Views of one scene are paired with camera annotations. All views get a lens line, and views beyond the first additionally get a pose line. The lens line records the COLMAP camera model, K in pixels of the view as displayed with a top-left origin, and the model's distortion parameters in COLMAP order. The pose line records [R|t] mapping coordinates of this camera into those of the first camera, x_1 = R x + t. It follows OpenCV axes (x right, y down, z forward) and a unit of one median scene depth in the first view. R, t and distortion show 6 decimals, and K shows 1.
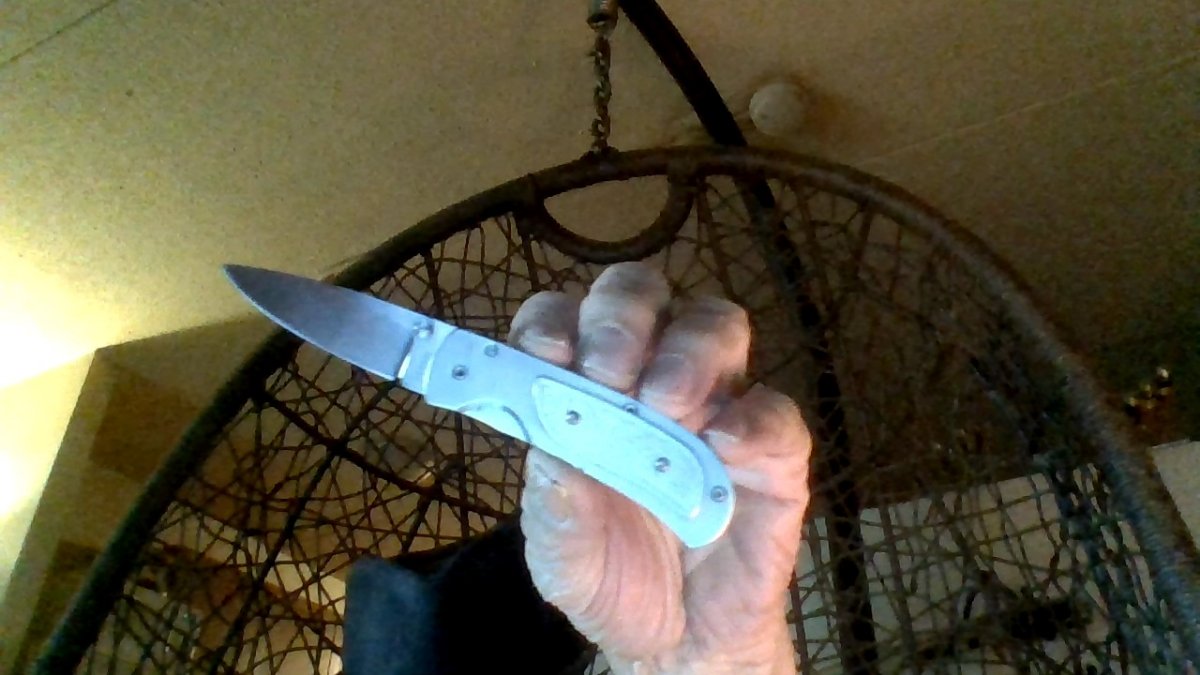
lens RADIAL K [[963.0, 0, 599.4], [0, 963.0, 342.8], [0, 0, 1]] dist [0.003715, 0.025912]
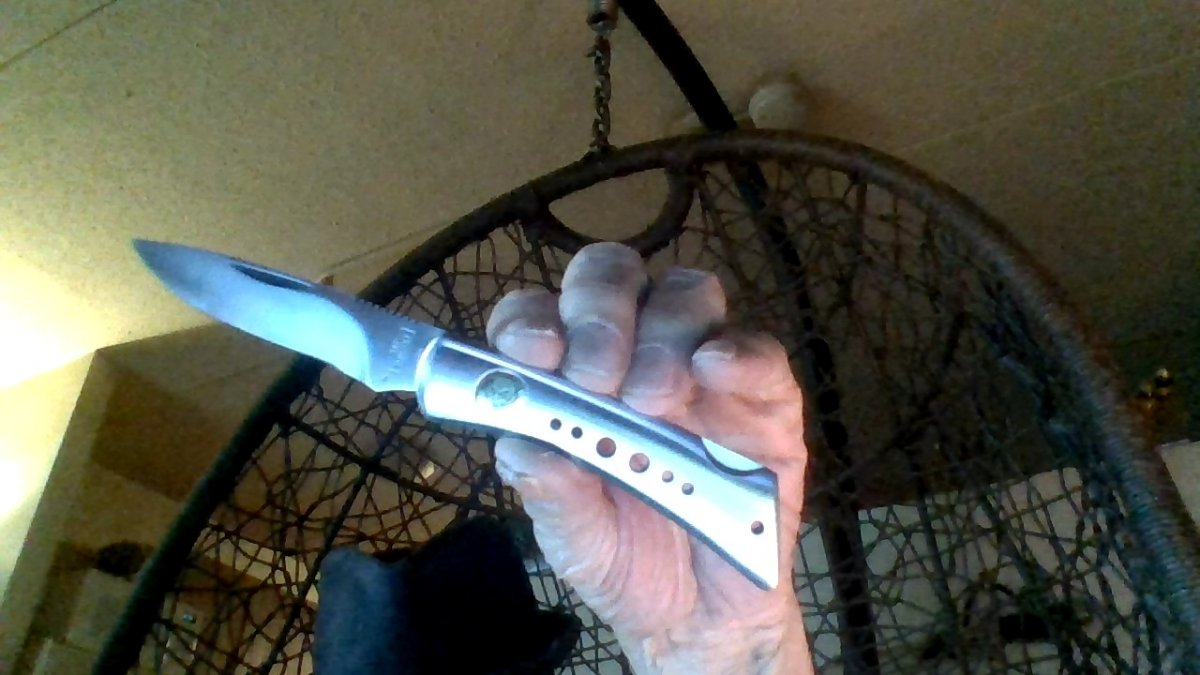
lens RADIAL K [[963.0, 0, 603.8], [0, 963.0, 344.1], [0, 0, 1]] dist [0.003715, 0.025912]
pose [[0.989956, -0.086027, -0.112190, 0.104228], [0.085940, 0.996284, -0.005617, 0.007382], [0.112256, -0.004081, 0.993671, 0.007146]]
